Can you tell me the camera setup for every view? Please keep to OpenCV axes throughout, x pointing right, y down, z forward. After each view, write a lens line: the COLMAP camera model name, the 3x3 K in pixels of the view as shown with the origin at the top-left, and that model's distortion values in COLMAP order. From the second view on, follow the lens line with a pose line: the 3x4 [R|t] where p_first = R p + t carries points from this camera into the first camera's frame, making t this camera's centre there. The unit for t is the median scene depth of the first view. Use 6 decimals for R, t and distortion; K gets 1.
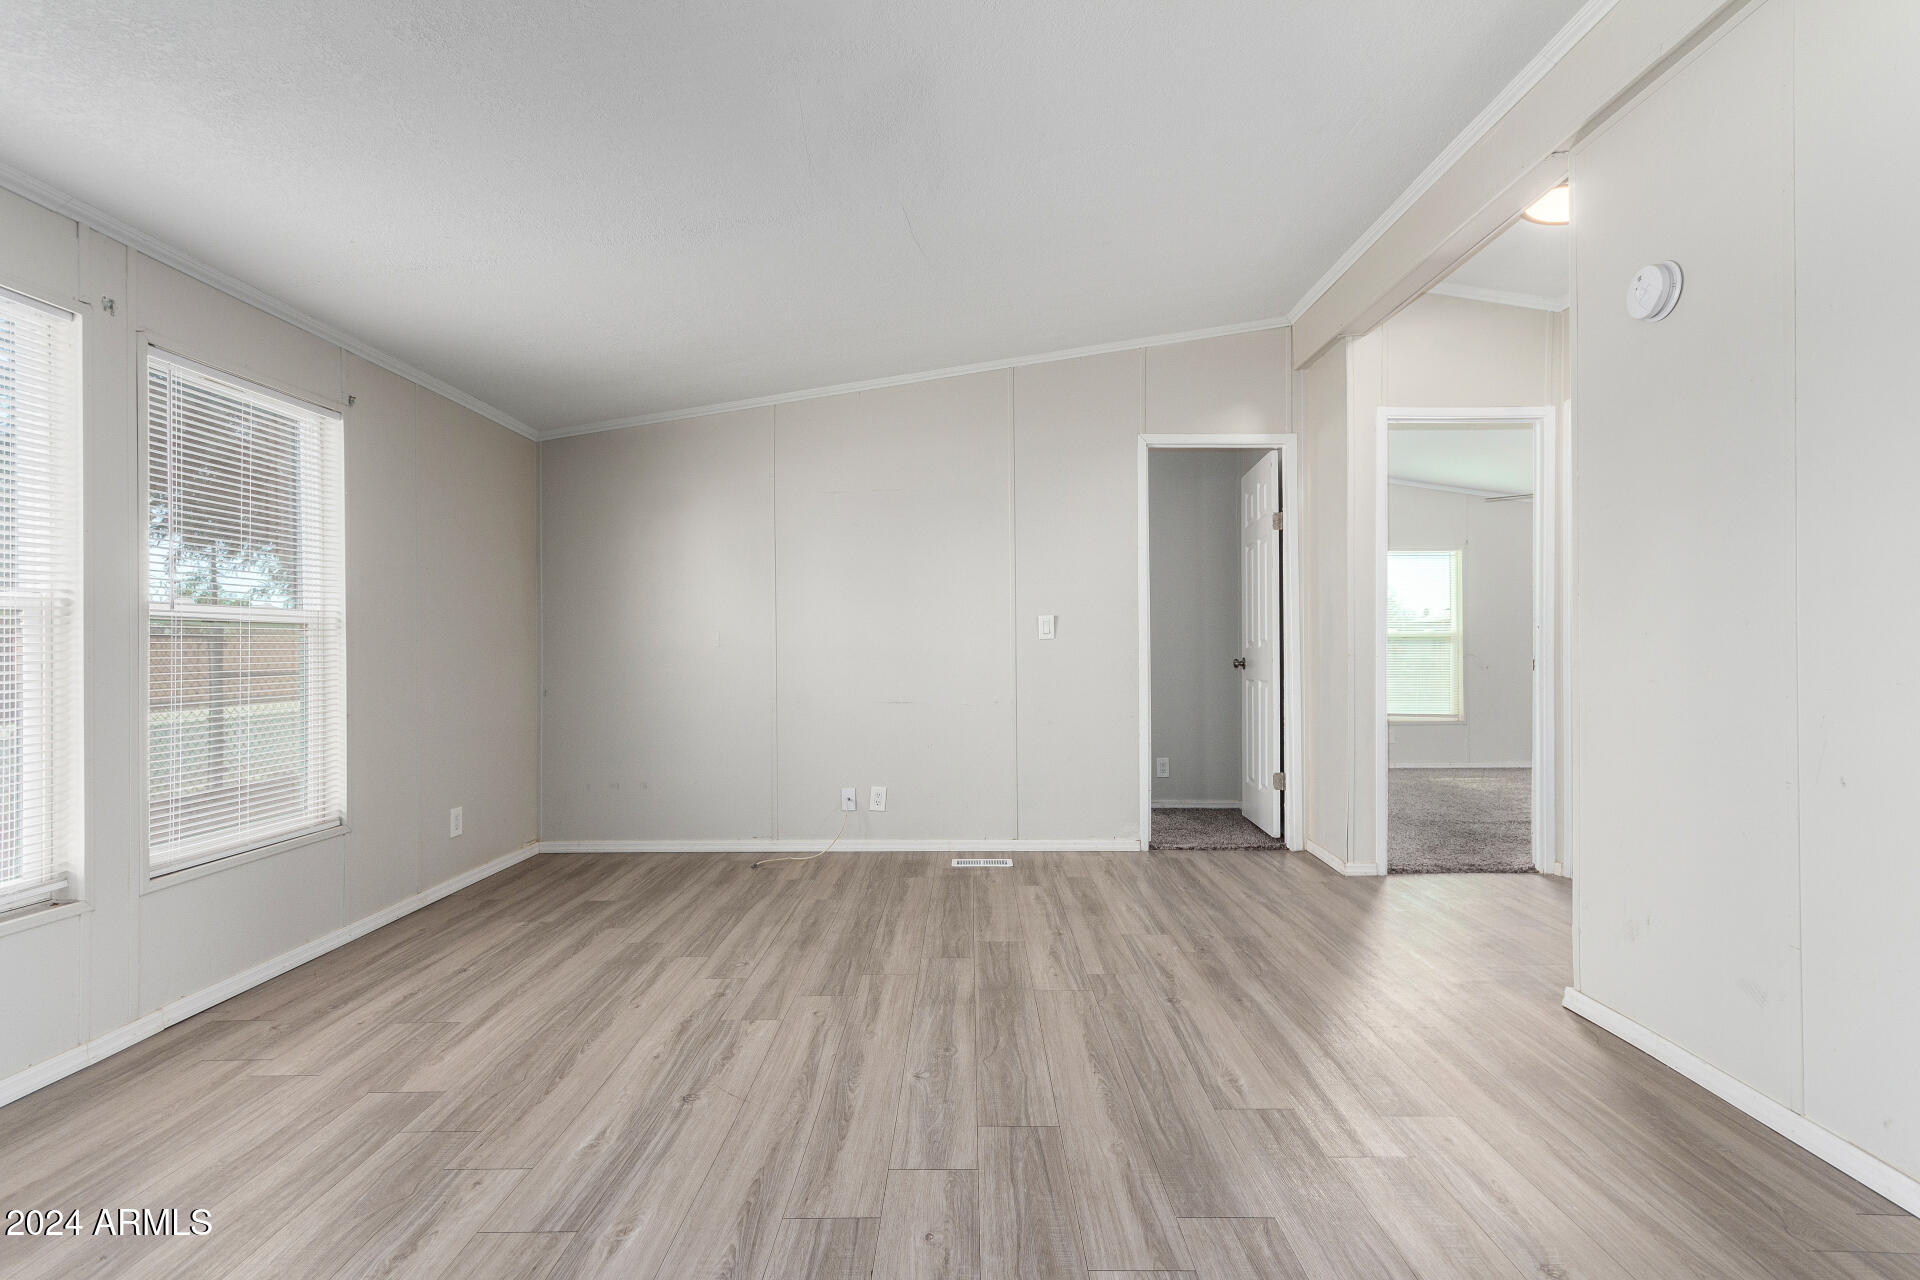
lens RADIAL K [[892.7, 0, 1007.5], [0, 892.7, 649.7], [0, 0, 1]] dist [0.009040, -0.000329]
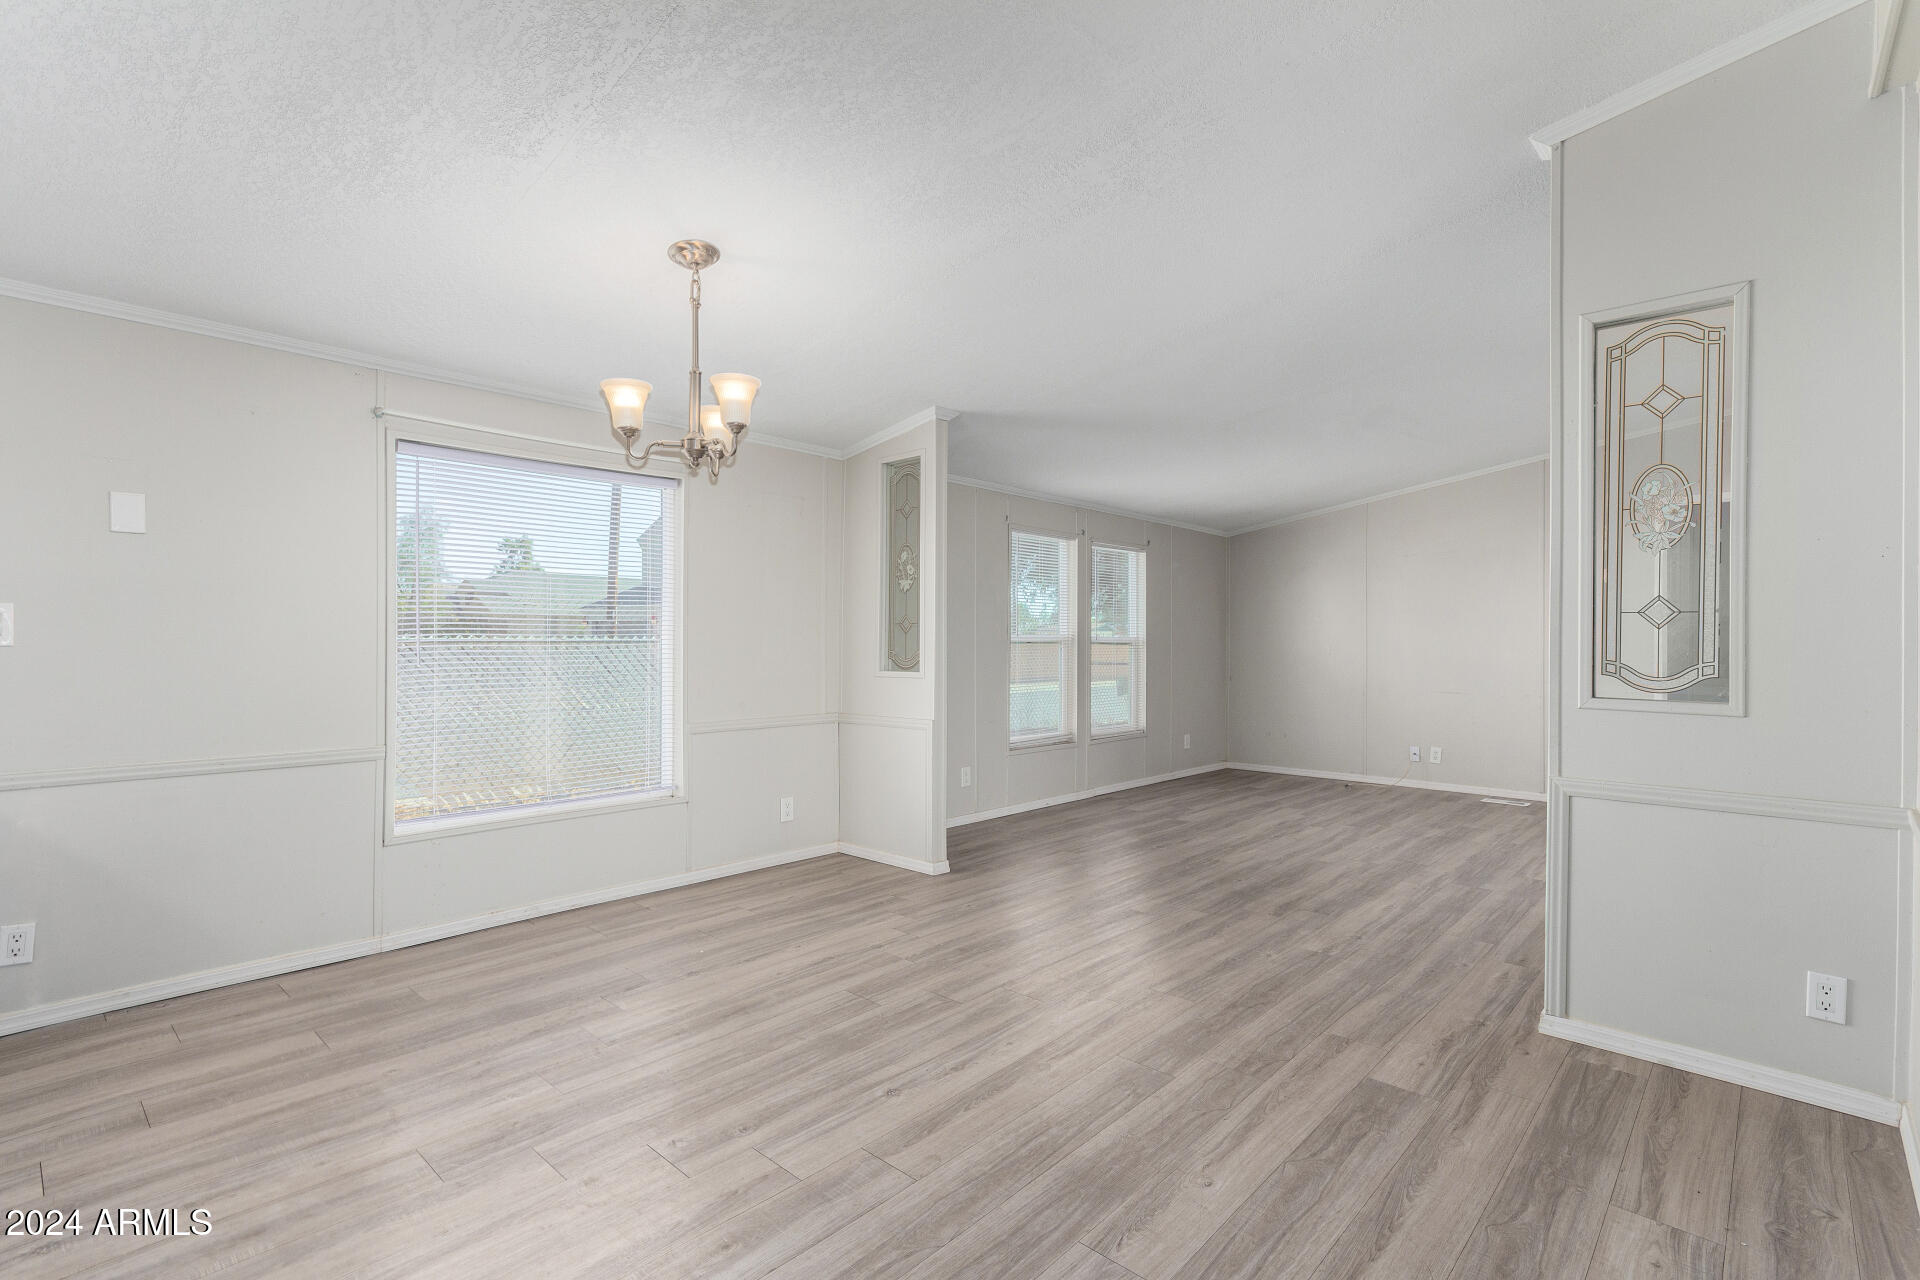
lens RADIAL K [[892.7, 0, 978.1], [0, 892.7, 653.2], [0, 0, 1]] dist [0.009040, -0.000329]
pose [[0.723194, 0.002061, -0.690642, 0.494873], [-0.000791, 0.999997, 0.002157, -0.007815], [0.690644, -0.001014, 0.723194, -0.893526]]
